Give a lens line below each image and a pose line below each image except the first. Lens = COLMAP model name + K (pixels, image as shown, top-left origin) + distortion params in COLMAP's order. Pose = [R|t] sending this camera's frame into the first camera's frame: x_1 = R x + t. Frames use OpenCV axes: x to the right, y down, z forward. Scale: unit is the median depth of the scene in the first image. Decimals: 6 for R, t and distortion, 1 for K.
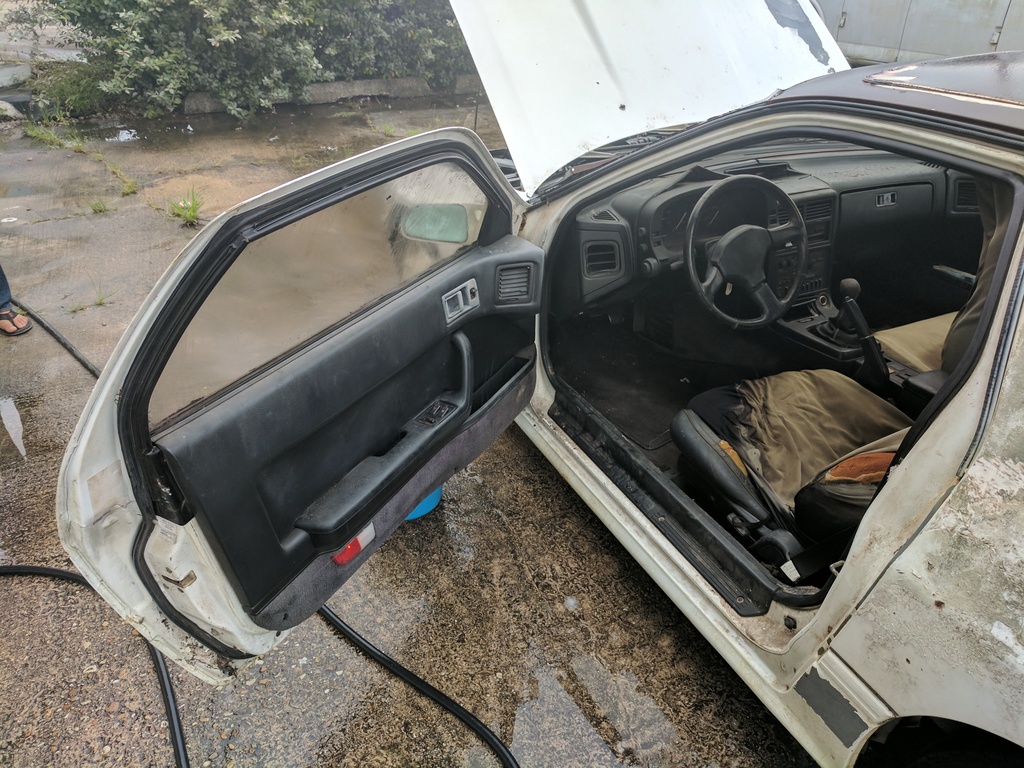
lens RADIAL K [[719.2, 0, 512.0], [0, 719.2, 384.0], [0, 0, 1]] dist [0.001014, 0.003108]
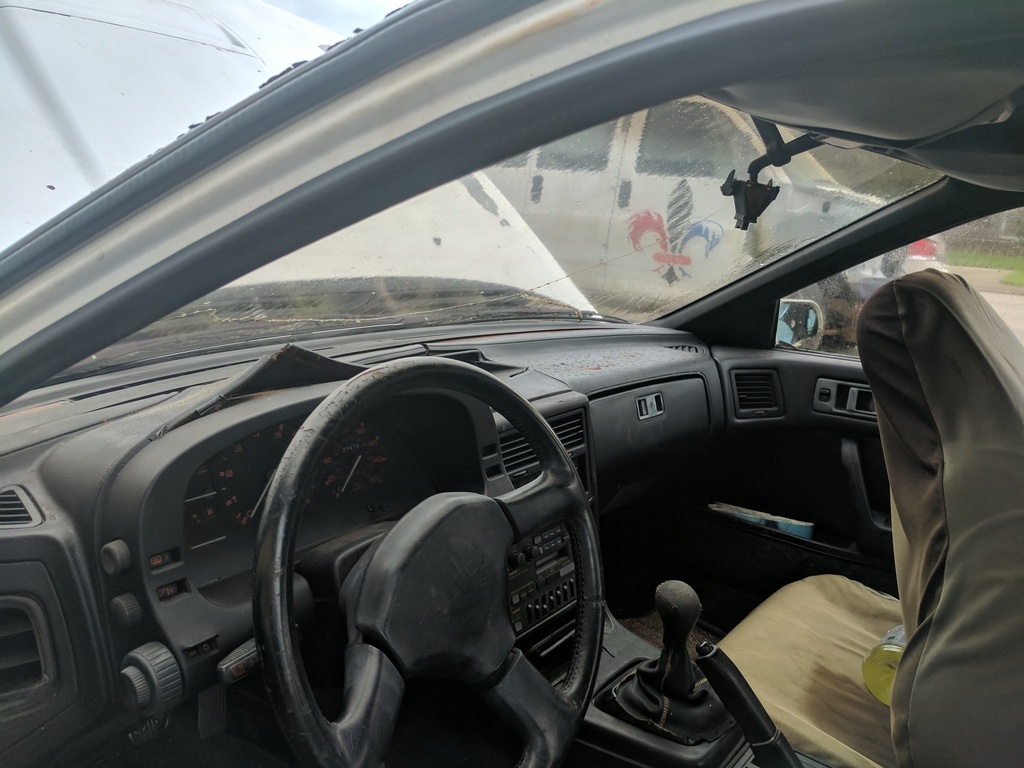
lens RADIAL K [[719.2, 0, 512.0], [0, 719.2, 384.0], [0, 0, 1]] dist [0.001014, 0.003108]
pose [[0.881635, -0.042809, 0.469986, 0.186104], [0.181899, 0.949755, -0.254710, -0.171221], [-0.435468, 0.310052, 0.845125, 0.649455]]
